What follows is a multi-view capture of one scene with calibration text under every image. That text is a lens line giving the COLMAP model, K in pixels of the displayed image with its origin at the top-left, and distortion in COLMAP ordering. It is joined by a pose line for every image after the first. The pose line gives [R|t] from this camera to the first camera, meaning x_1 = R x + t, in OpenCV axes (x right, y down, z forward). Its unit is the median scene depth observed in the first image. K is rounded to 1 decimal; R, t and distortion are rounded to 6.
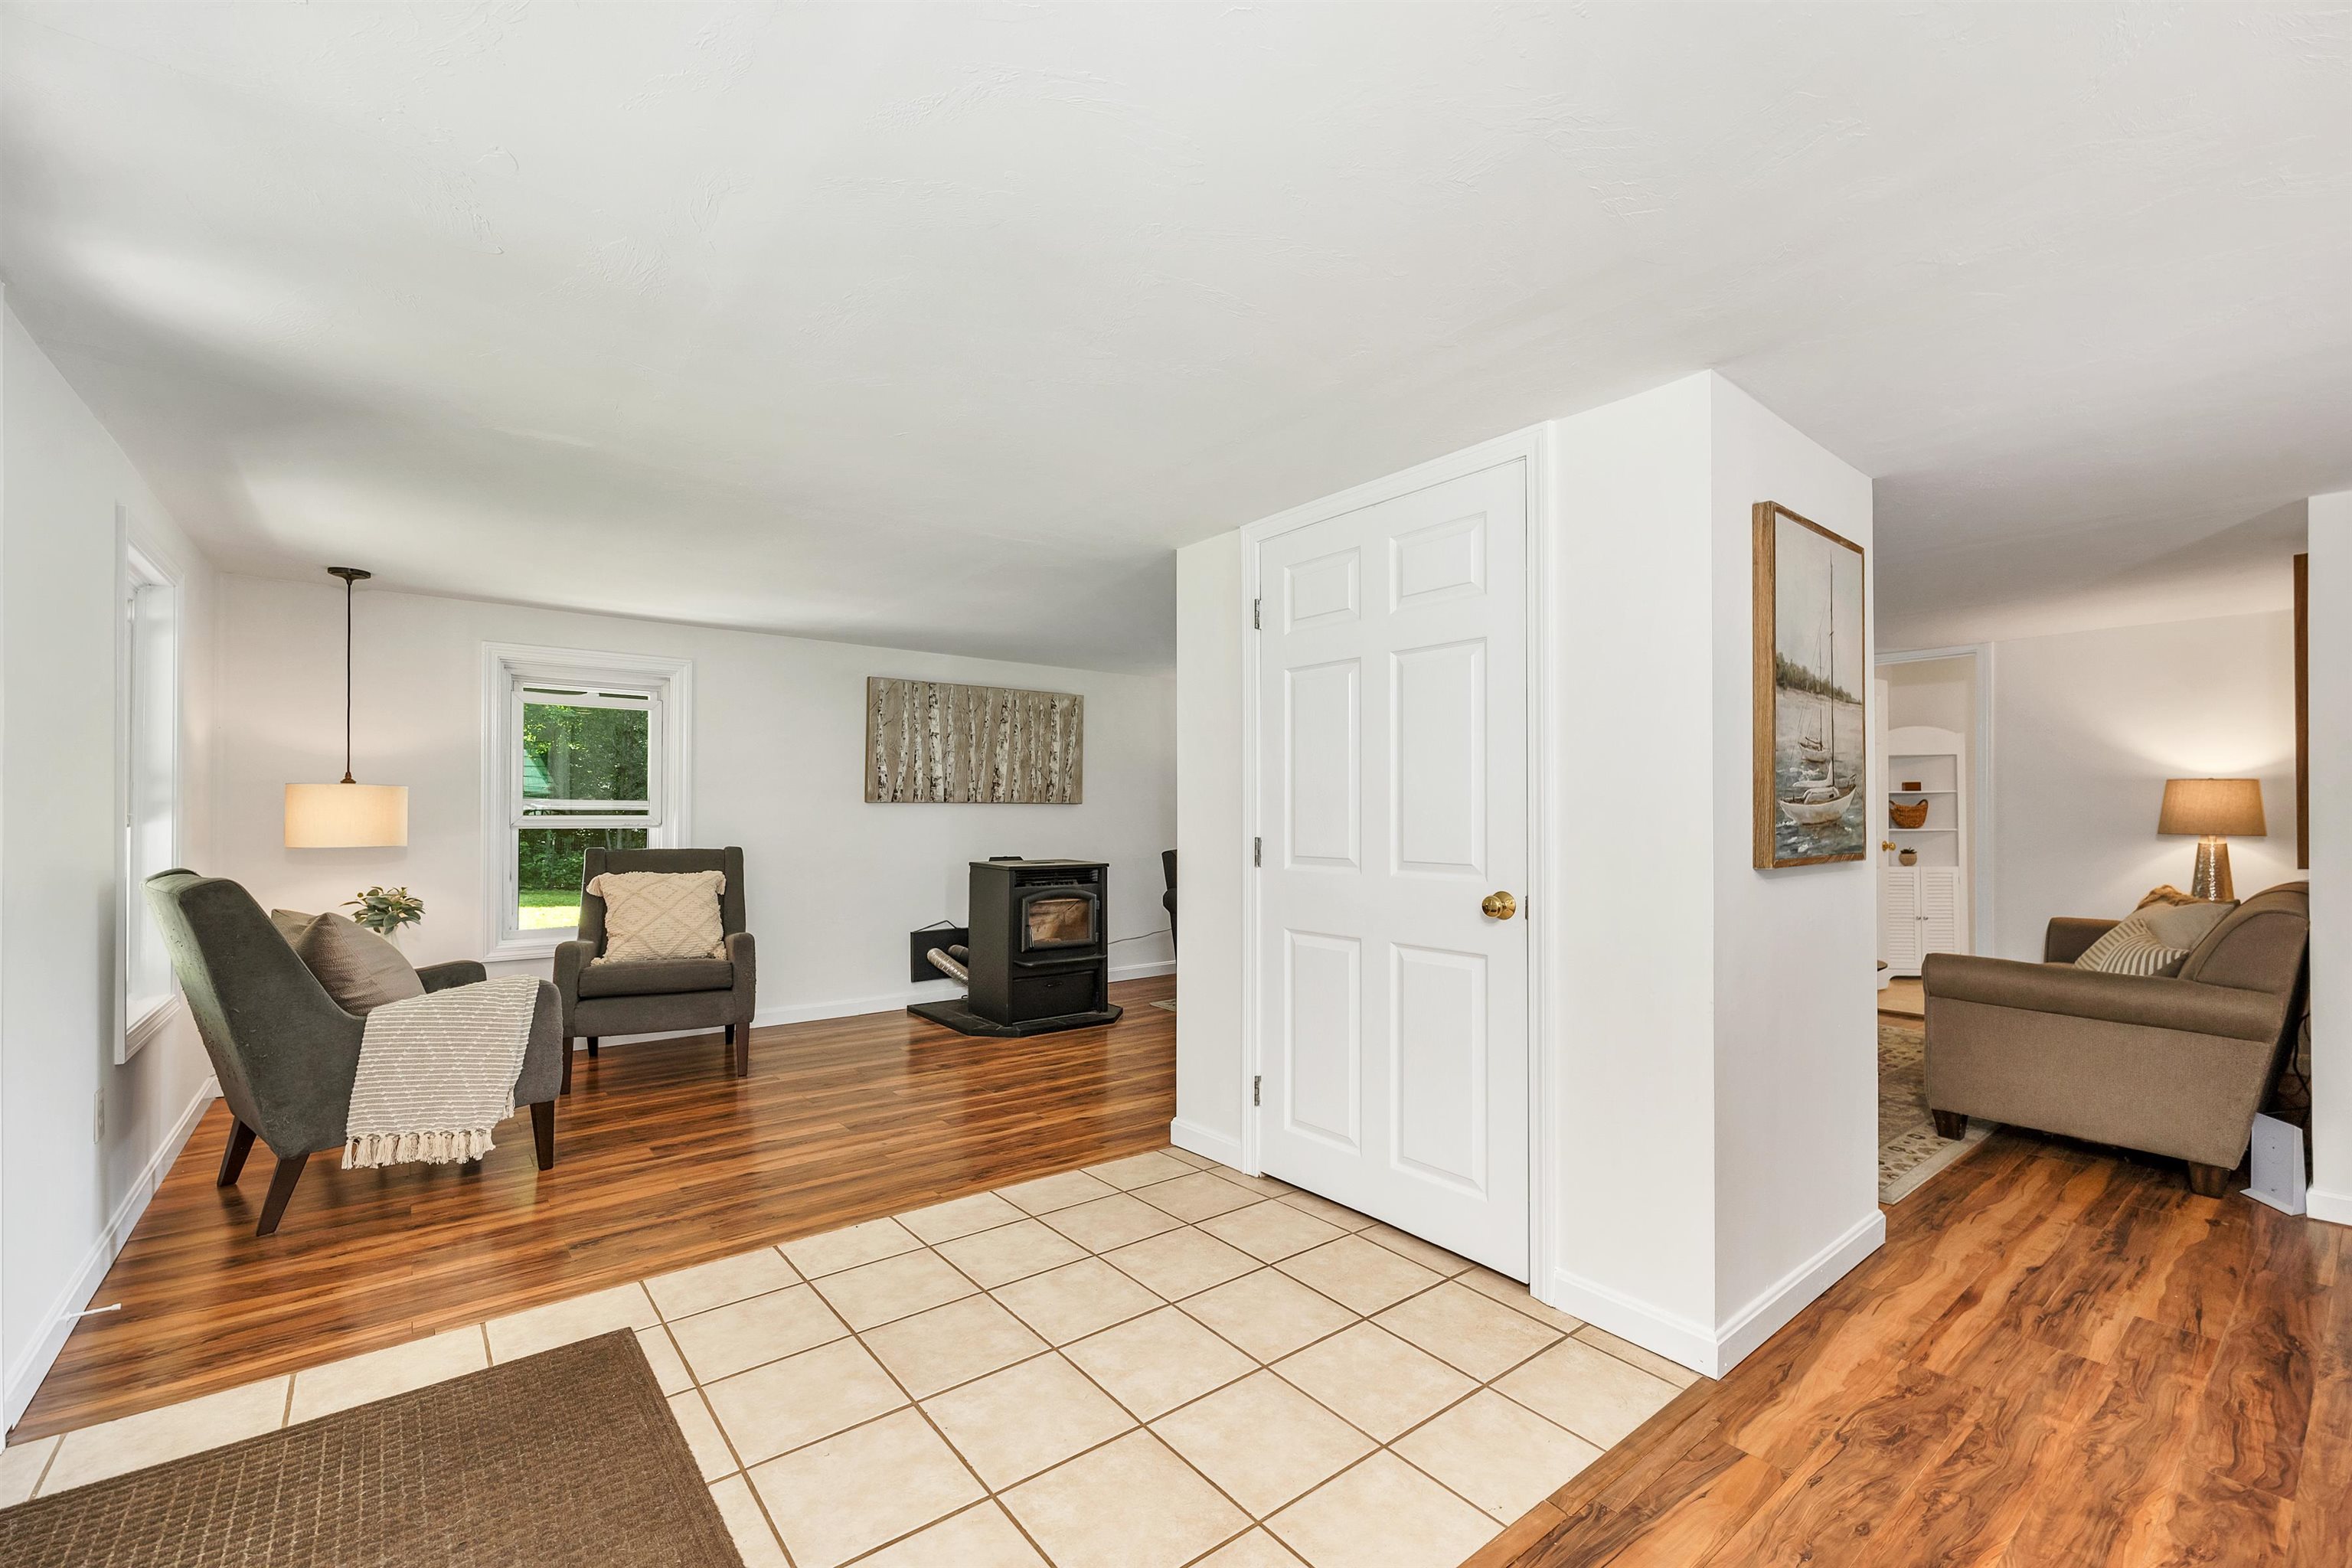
lens RADIAL K [[987.6, 0, 1220.7], [0, 987.6, 797.9], [0, 0, 1]] dist [-0.000823, -0.000092]
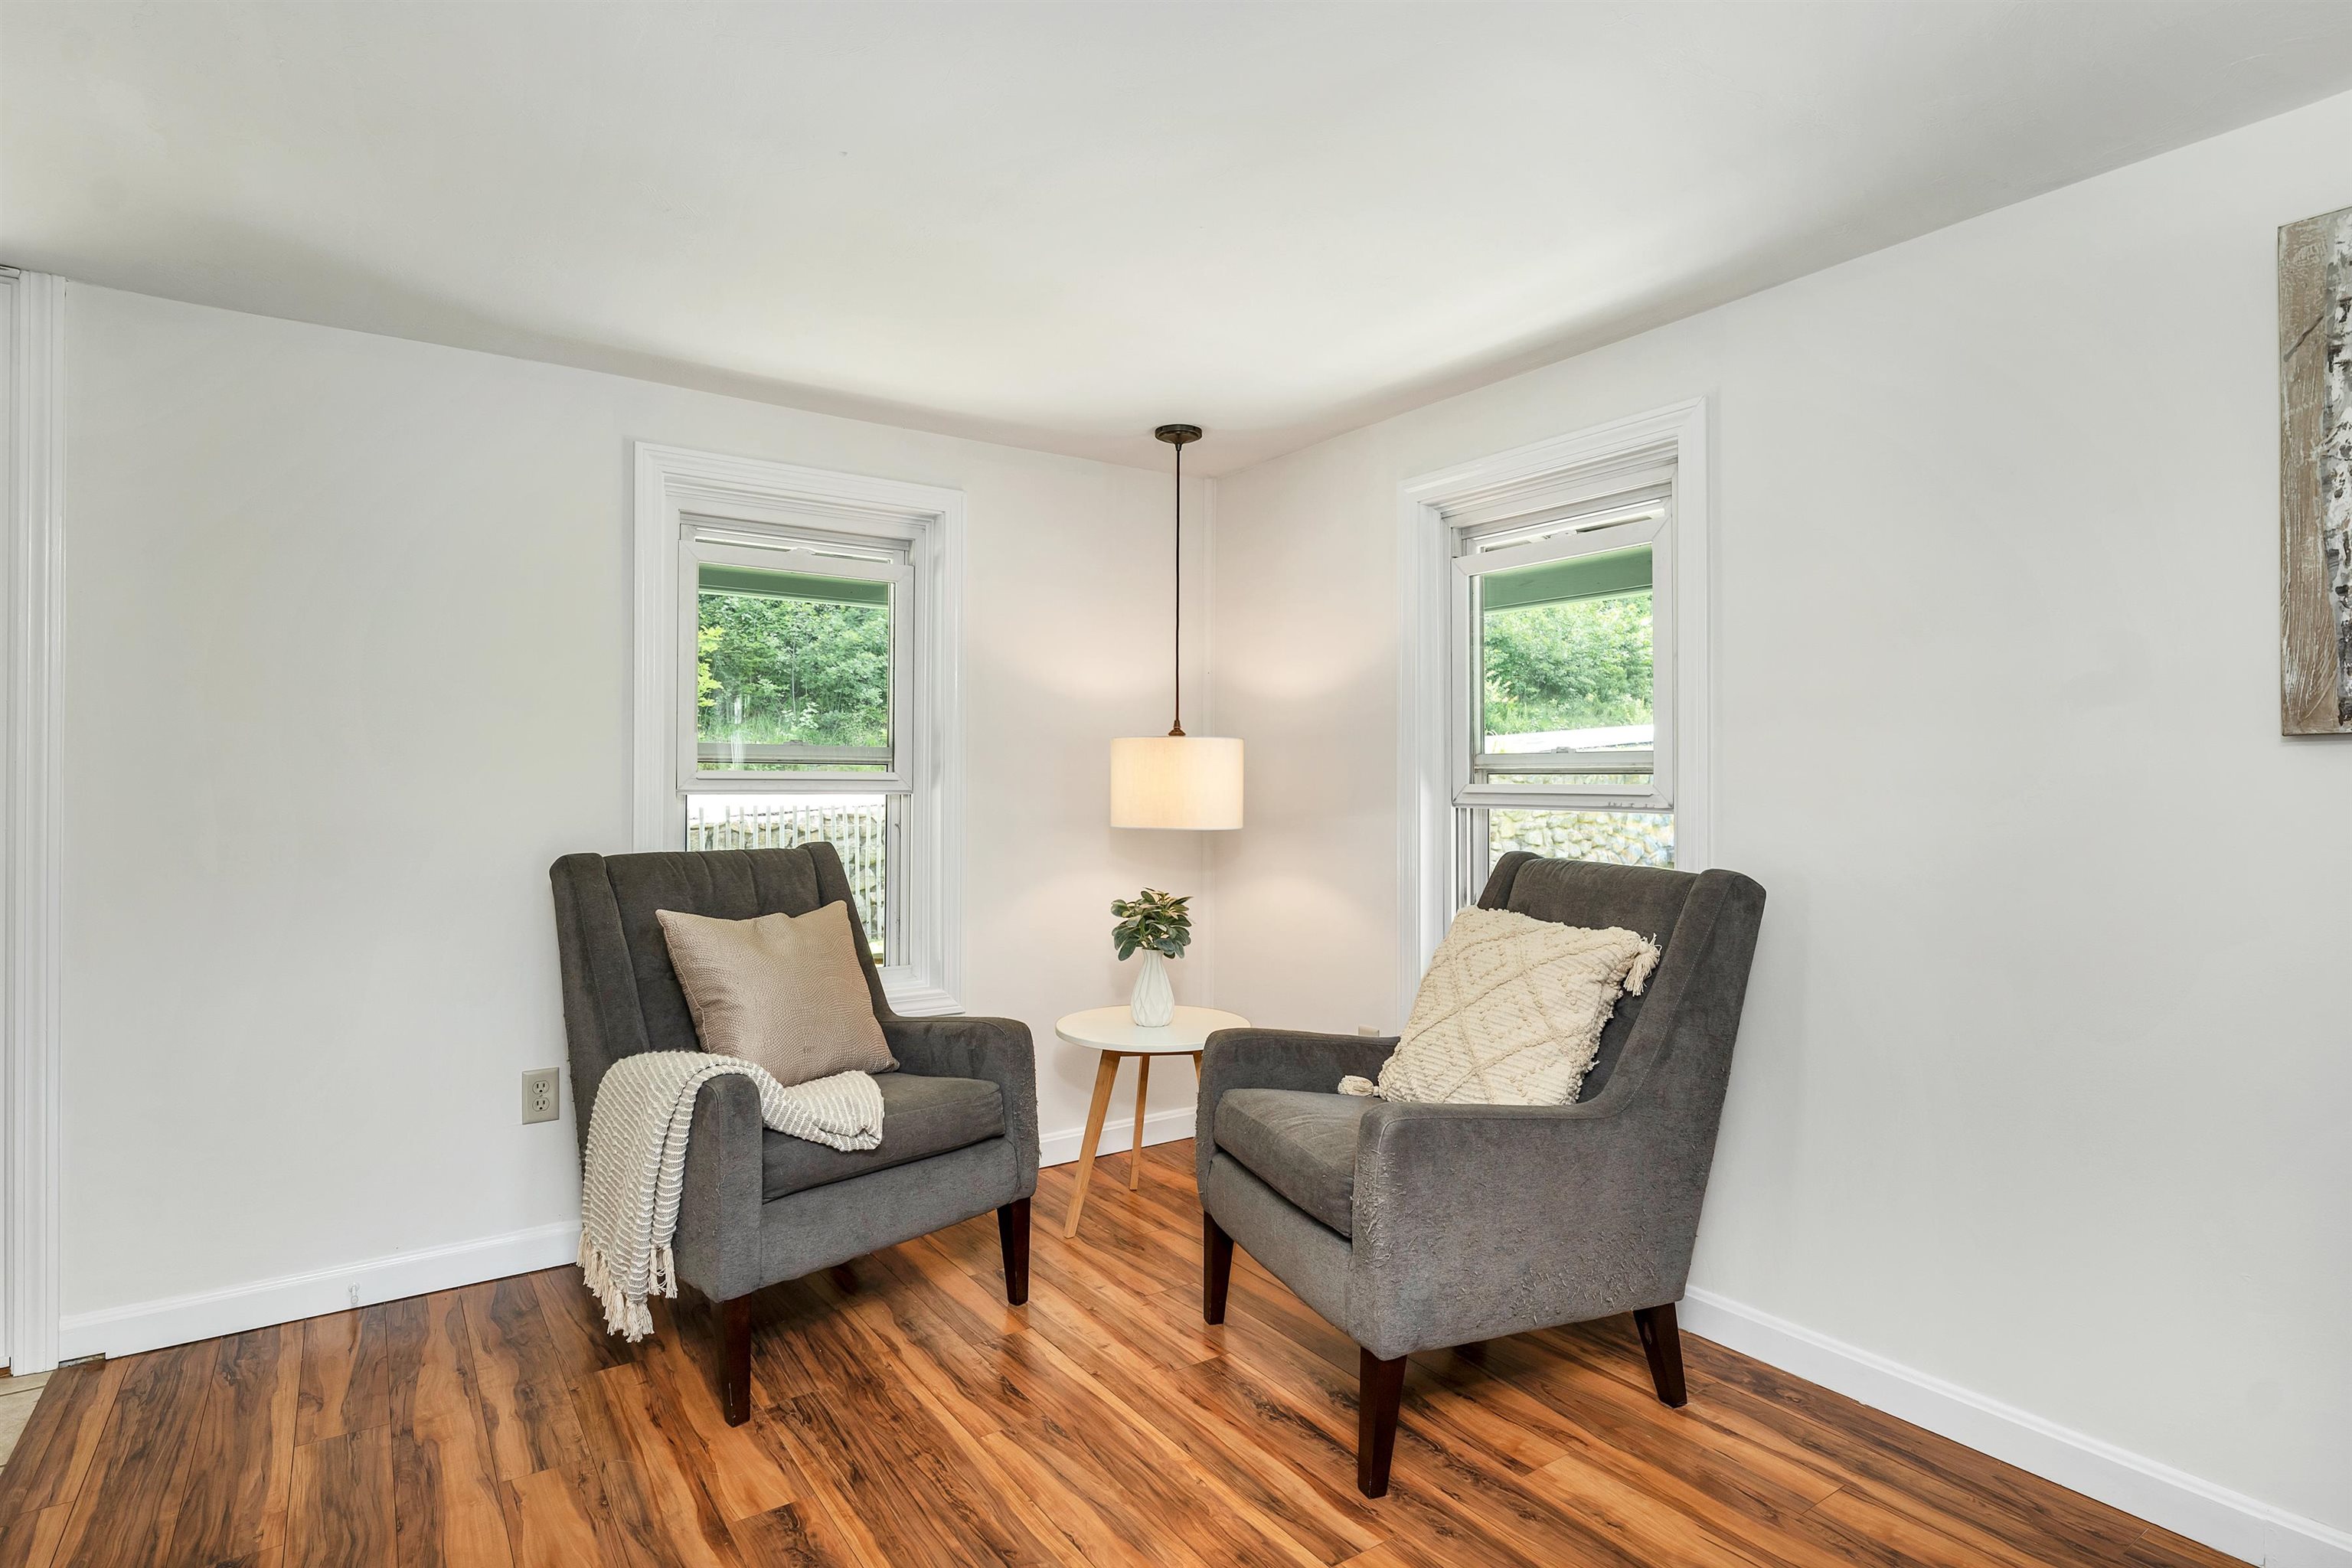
lens RADIAL K [[1216.4, 0, 1176.0], [0, 1216.4, 784.0], [0, 0, 1]] dist [-0.001173, -0.000228]
pose [[-0.105075, -0.005459, -0.994449, -0.011593], [0.006918, 0.999957, -0.006220, 0.008380], [0.994440, -0.007533, -0.105033, 0.376694]]
